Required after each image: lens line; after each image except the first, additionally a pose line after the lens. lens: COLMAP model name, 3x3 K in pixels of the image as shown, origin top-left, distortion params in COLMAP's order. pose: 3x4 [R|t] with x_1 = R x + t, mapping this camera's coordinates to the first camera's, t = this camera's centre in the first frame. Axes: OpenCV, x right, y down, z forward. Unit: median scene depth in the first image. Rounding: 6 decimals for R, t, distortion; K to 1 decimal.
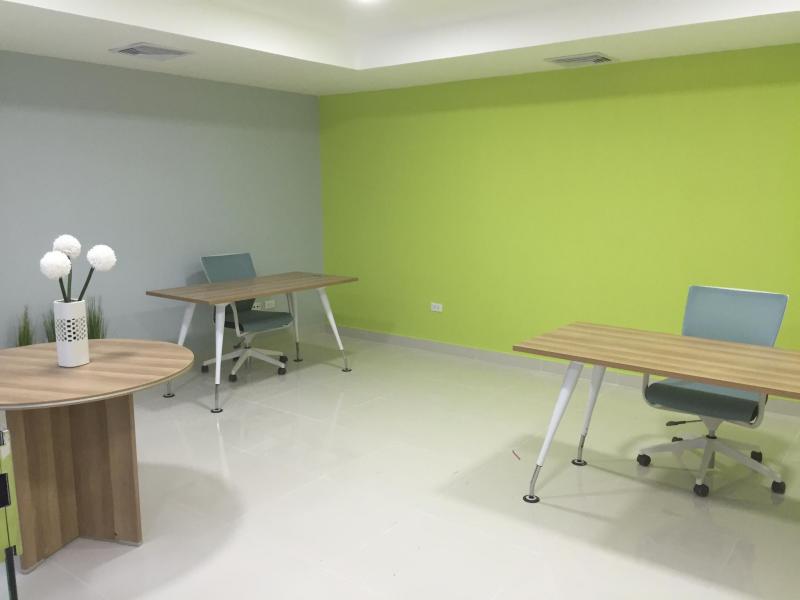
lens RADIAL K [[679.6, 0, 400.0], [0, 679.6, 300.0], [0, 0, 1]] dist [0.060023, -0.111008]
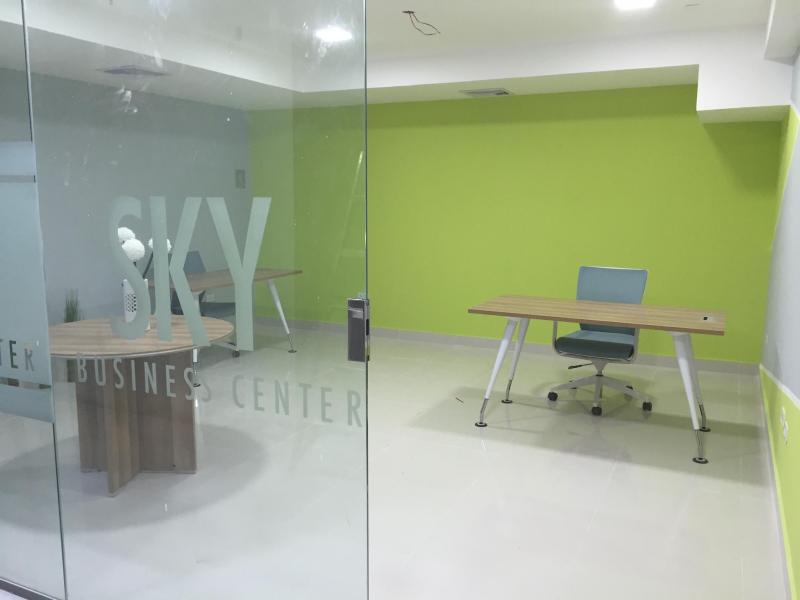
lens RADIAL K [[680.7, 0, 400.0], [0, 680.7, 300.0], [0, 0, 1]] dist [0.010299, 0.003975]
pose [[0.978481, -0.026763, 0.204595, -0.208768], [0.029114, 0.999540, -0.008492, 0.049438], [-0.204274, 0.014265, 0.978810, -0.250862]]
